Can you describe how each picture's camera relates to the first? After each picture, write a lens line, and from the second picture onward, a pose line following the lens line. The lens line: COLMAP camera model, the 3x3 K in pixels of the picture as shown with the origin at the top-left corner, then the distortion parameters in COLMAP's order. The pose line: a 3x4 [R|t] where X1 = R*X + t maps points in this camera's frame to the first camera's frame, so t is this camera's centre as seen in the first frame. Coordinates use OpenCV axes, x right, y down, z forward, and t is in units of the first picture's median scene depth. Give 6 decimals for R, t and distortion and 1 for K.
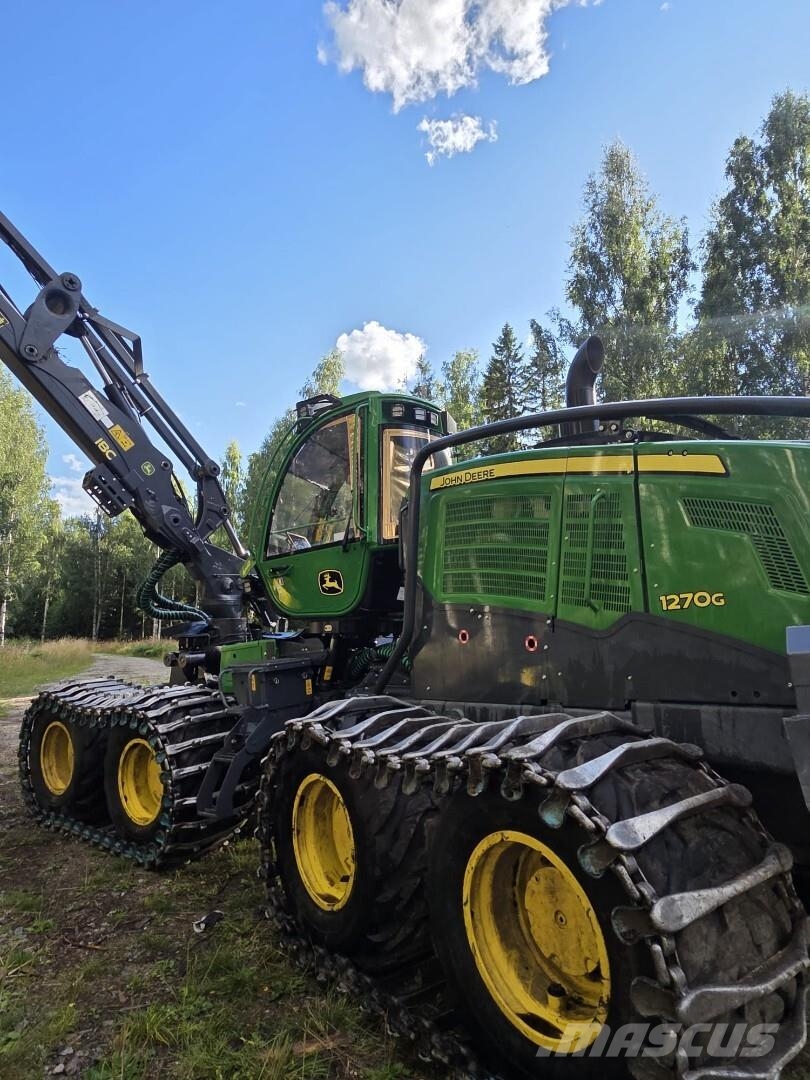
lens RADIAL K [[626.1, 0, 403.1], [0, 626.1, 540.7], [0, 0, 1]] dist [0.012263, -0.004262]
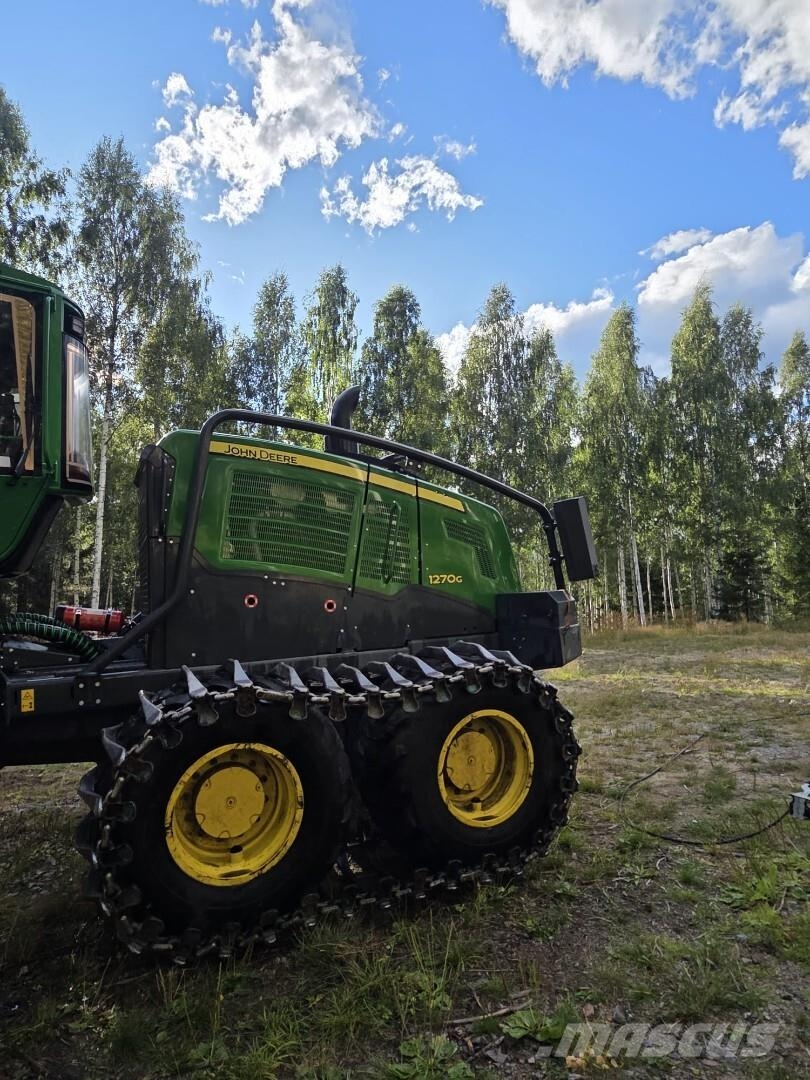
lens RADIAL K [[626.1, 0, 403.1], [0, 626.1, 540.7], [0, 0, 1]] dist [0.012263, -0.004262]
pose [[0.202278, 0.120901, 0.971837, -0.670204], [-0.124654, 0.987457, -0.096899, 0.090816], [-0.971362, -0.101543, 0.214812, 0.392055]]
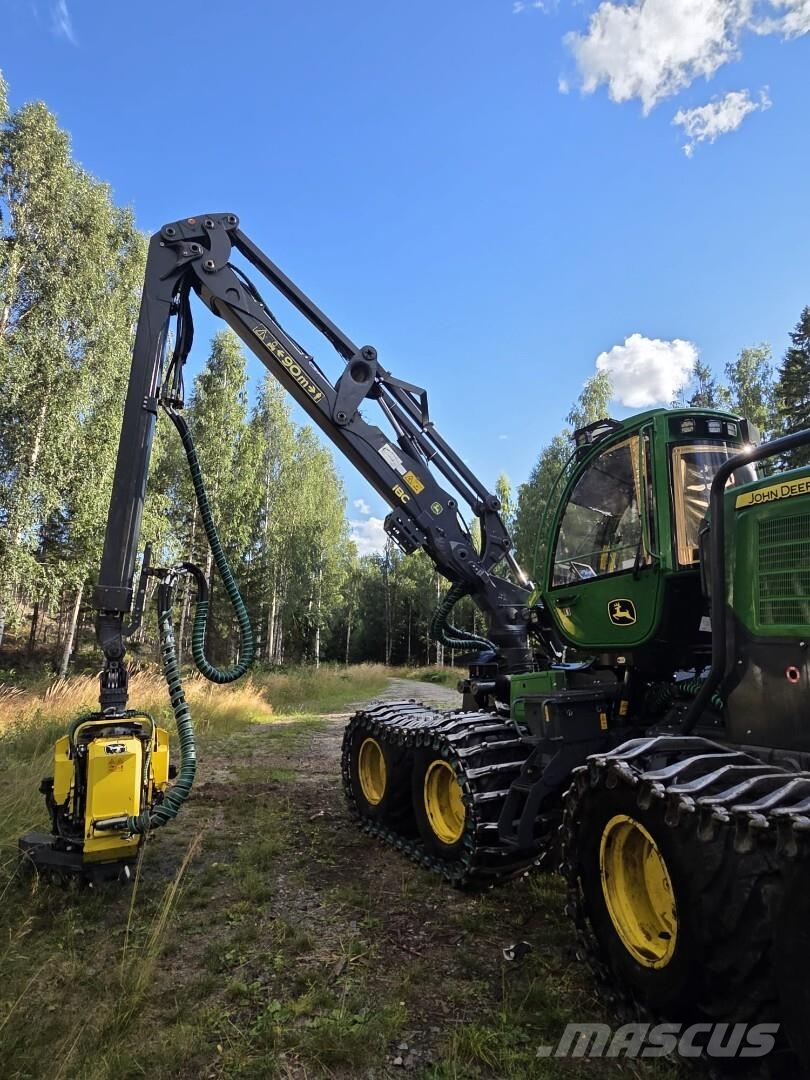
lens RADIAL K [[626.1, 0, 403.1], [0, 626.1, 540.7], [0, 0, 1]] dist [0.012263, -0.004262]
pose [[0.912088, -0.055432, -0.406230, -0.024645], [0.037024, 0.997906, -0.053042, -0.004066], [0.408319, 0.033339, 0.912230, -0.014512]]
